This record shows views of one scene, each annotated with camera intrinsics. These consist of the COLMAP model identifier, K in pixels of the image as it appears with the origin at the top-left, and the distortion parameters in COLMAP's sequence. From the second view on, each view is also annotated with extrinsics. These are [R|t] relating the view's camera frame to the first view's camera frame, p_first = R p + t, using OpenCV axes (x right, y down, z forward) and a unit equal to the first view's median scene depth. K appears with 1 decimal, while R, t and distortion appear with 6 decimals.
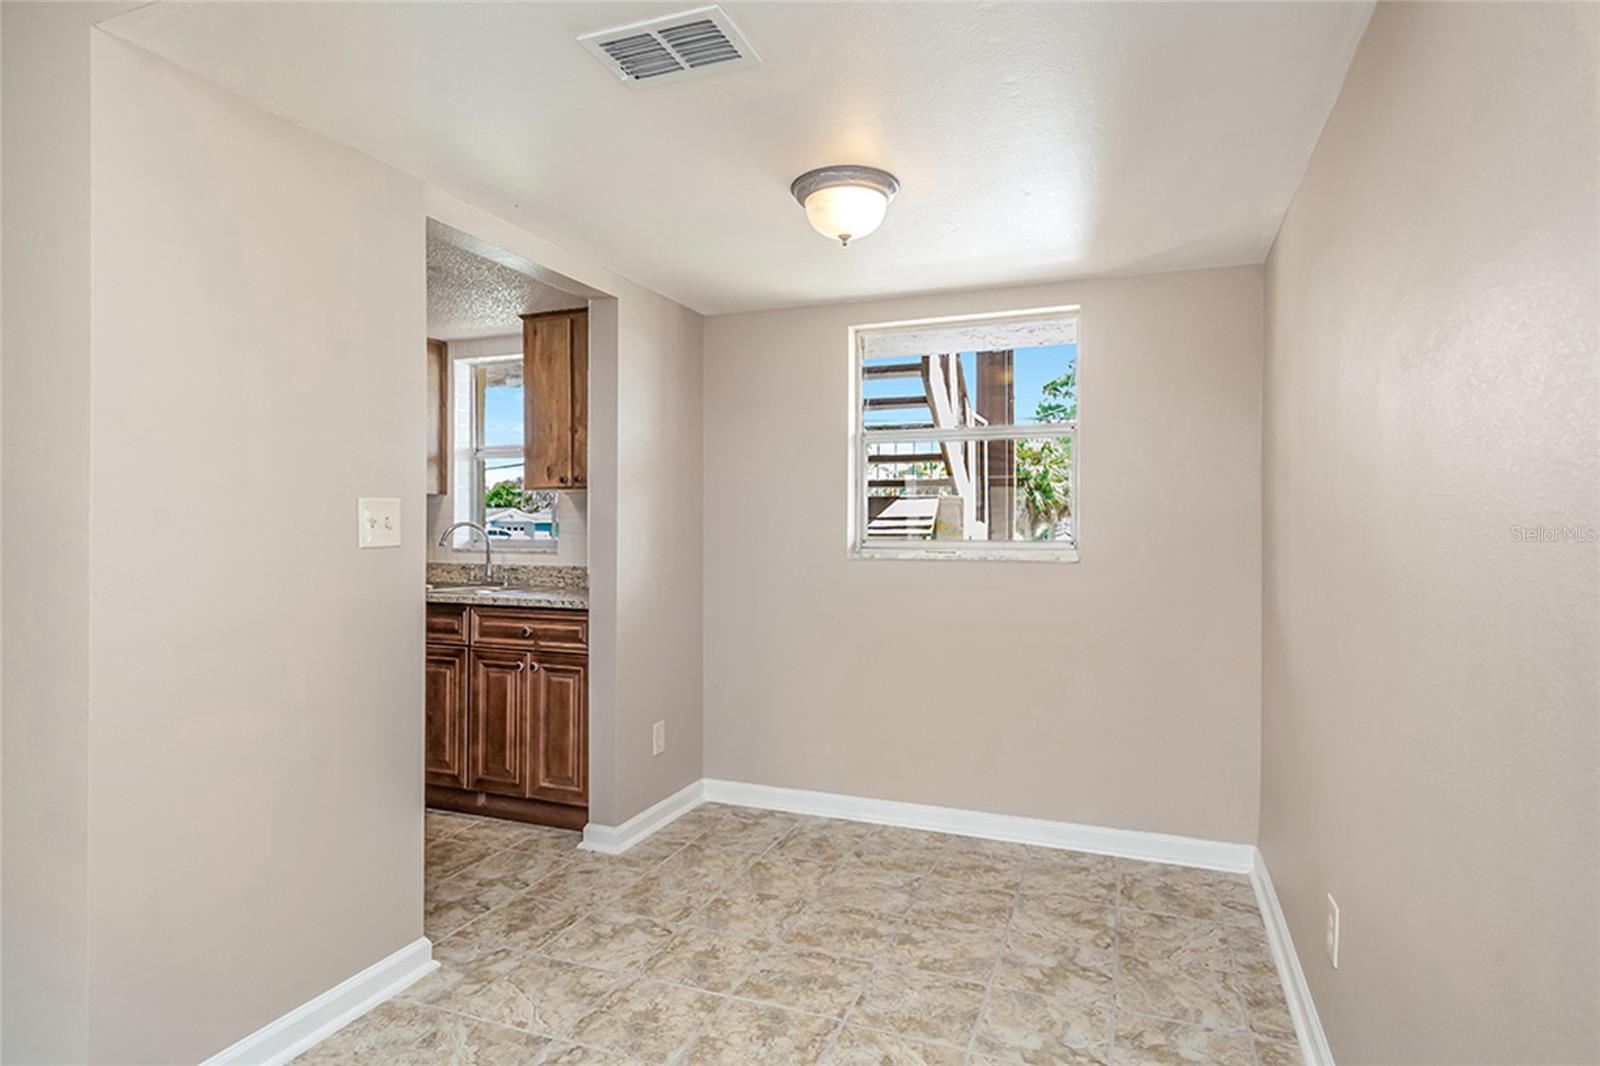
lens RADIAL K [[854.8, 0, 810.1], [0, 854.8, 533.6], [0, 0, 1]] dist [0.000430, -0.000076]
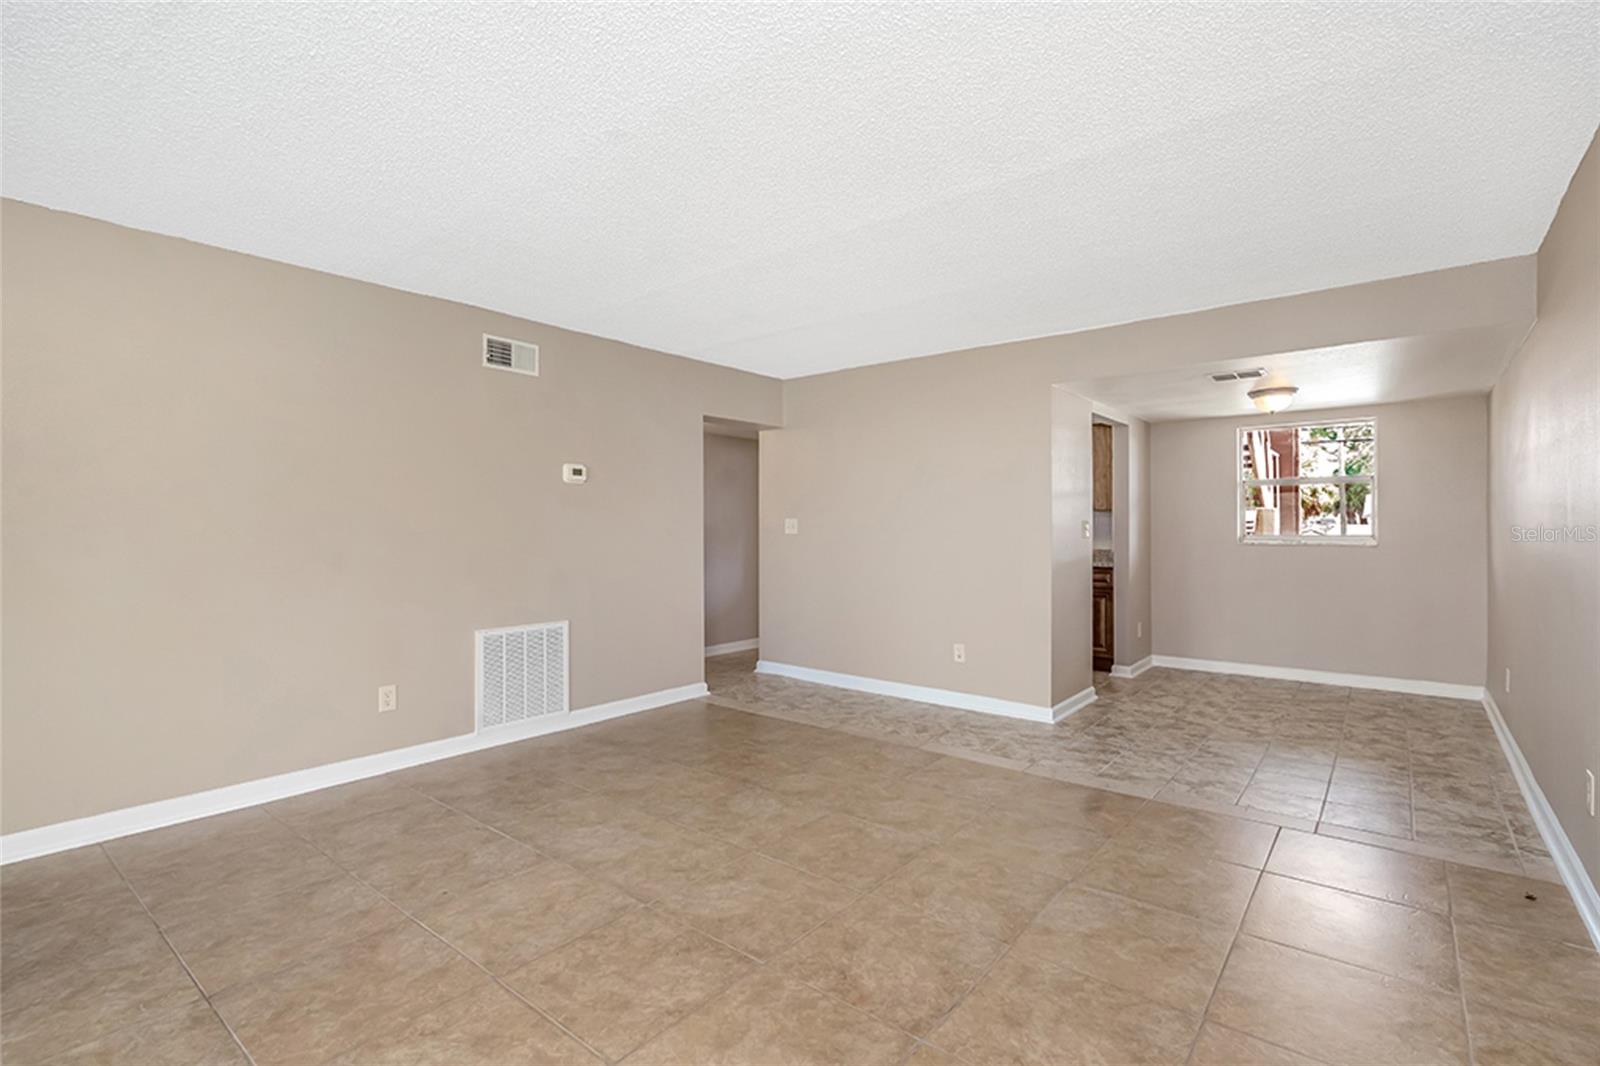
lens RADIAL K [[734.8, 0, 805.2], [0, 734.8, 530.4], [0, 0, 1]] dist [-0.004140, 0.001204]
pose [[0.953540, -0.005627, -0.301212, -0.446699], [0.004743, 0.999982, -0.003667, -0.004352], [0.301228, 0.002068, 0.953550, -1.044676]]
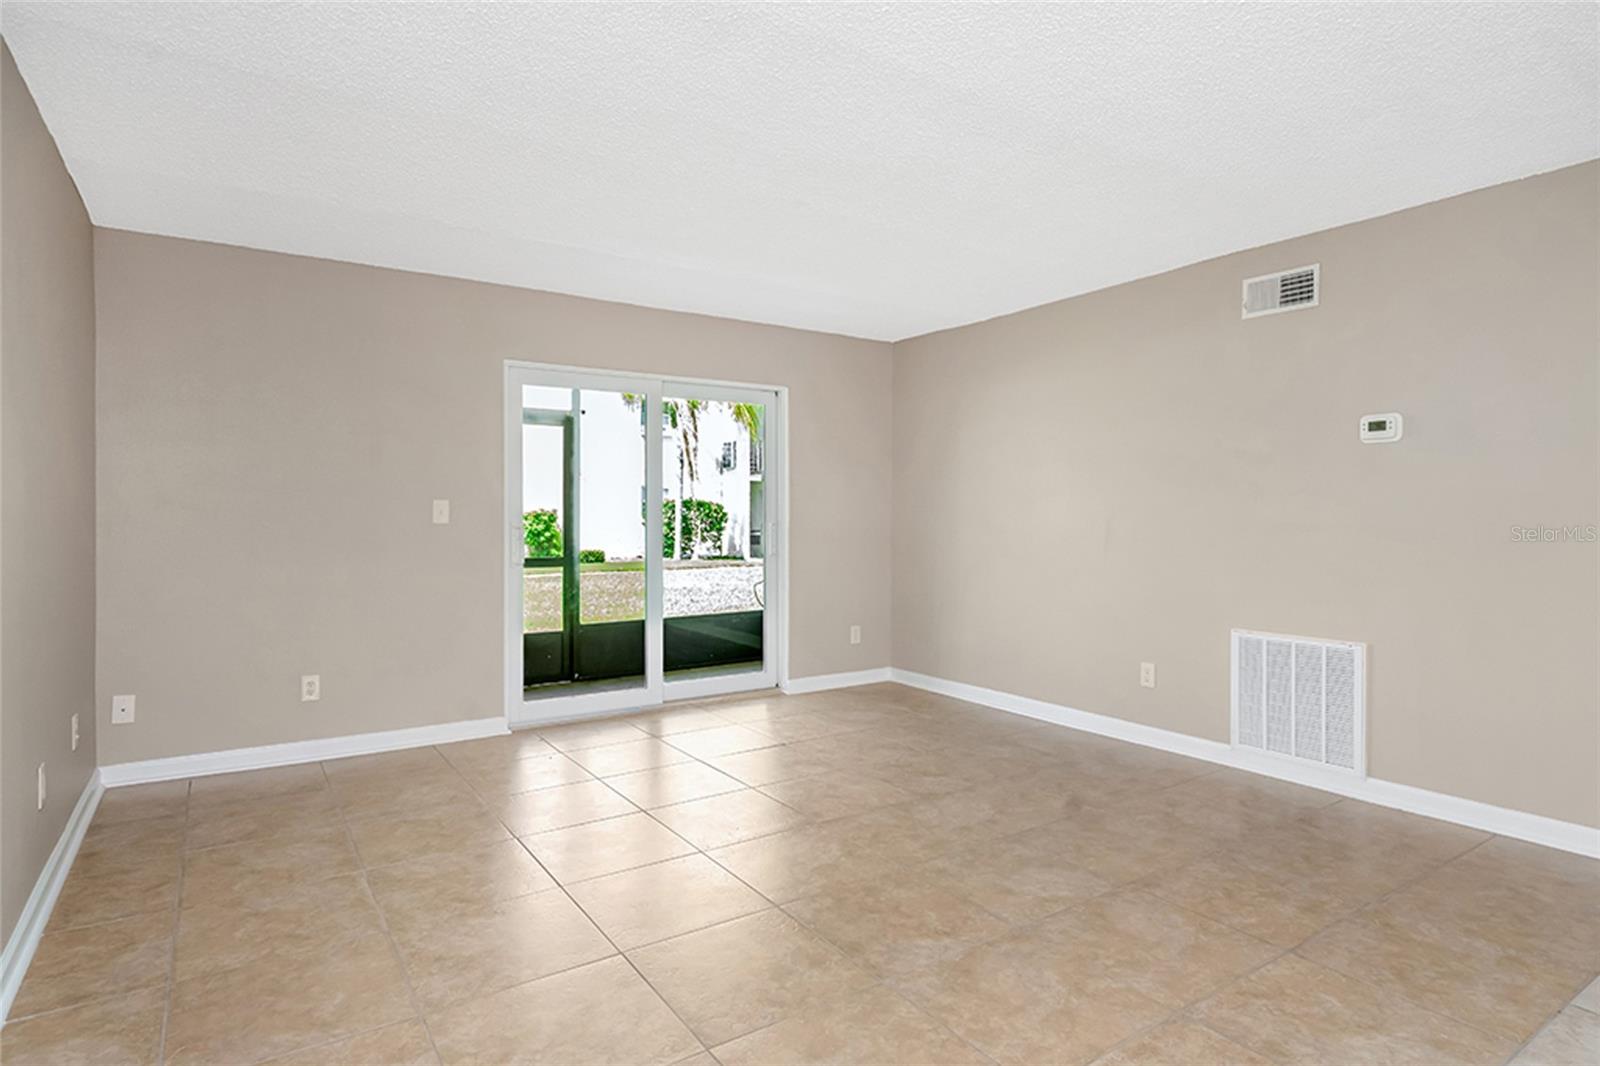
lens RADIAL K [[854.8, 0, 811.0], [0, 854.8, 521.8], [0, 0, 1]] dist [0.000430, -0.000076]
pose [[-0.564475, 0.000596, -0.825450, 0.046787], [-0.005508, 0.999975, 0.004489, -0.000659], [0.825432, 0.007081, -0.564458, 0.211320]]
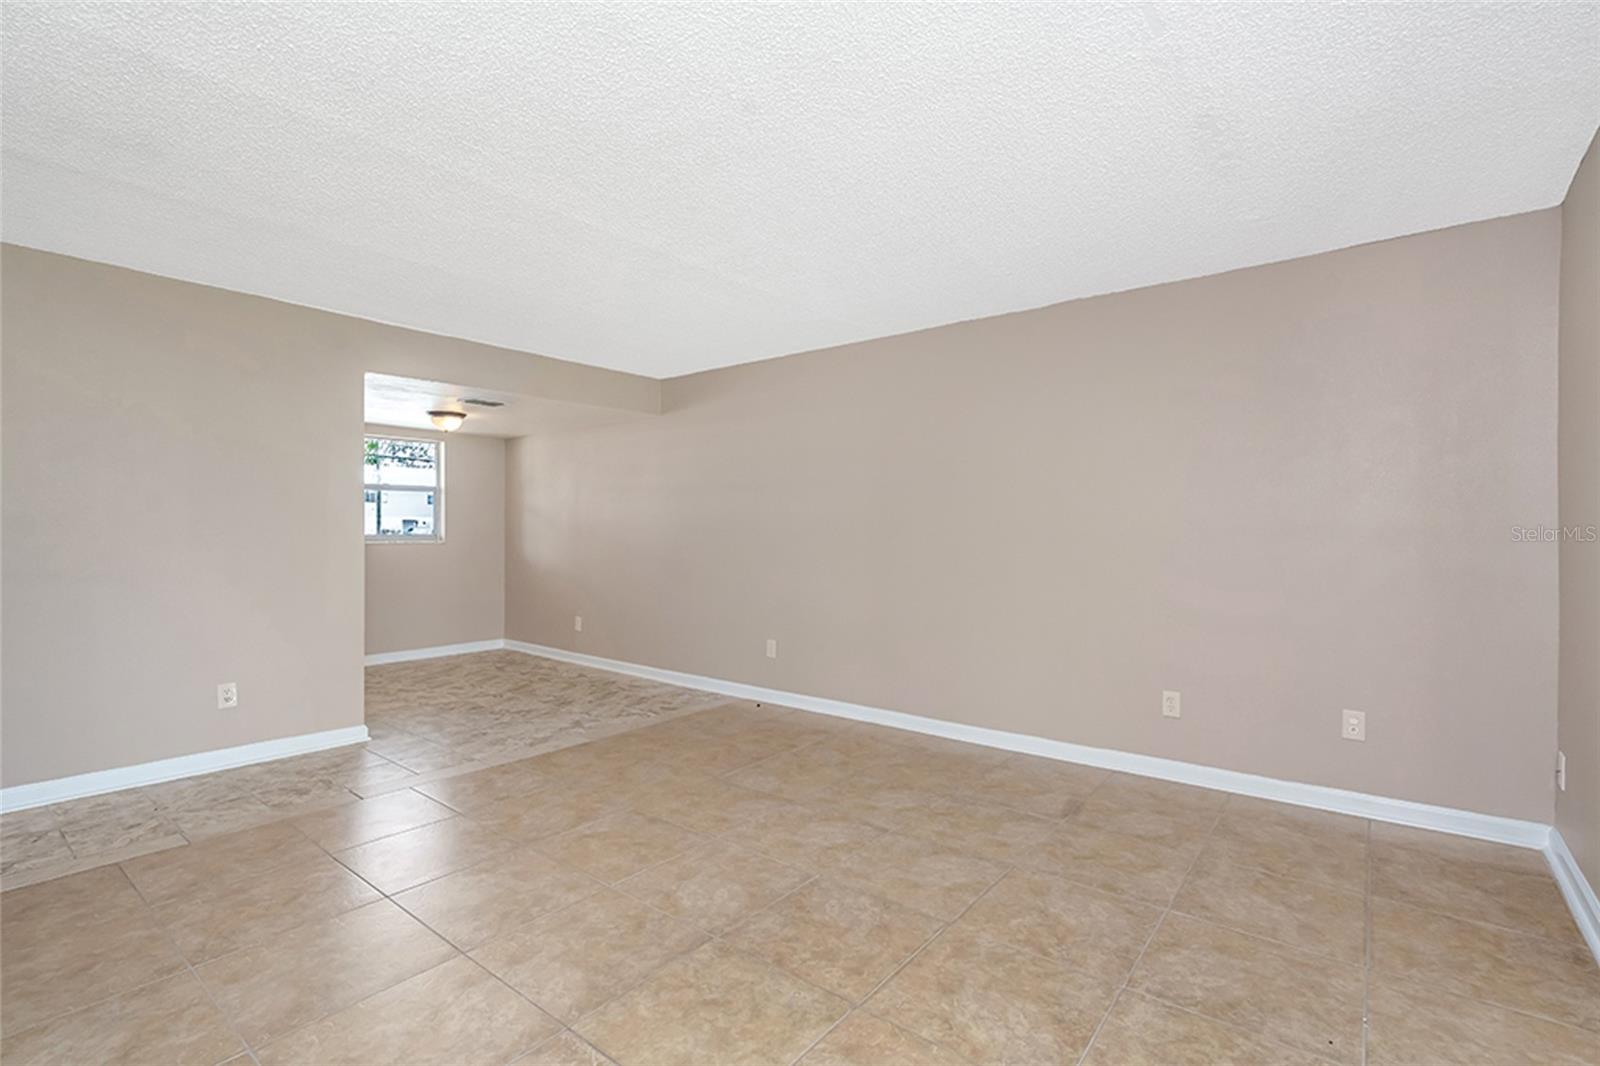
lens RADIAL K [[734.8, 0, 794.9], [0, 734.8, 533.6], [0, 0, 1]] dist [-0.004140, 0.001204]
pose [[0.303416, -0.008639, 0.952819, -1.467853], [0.002807, 0.999963, 0.008172, -0.012043], [-0.952854, 0.000195, 0.303429, -0.657683]]
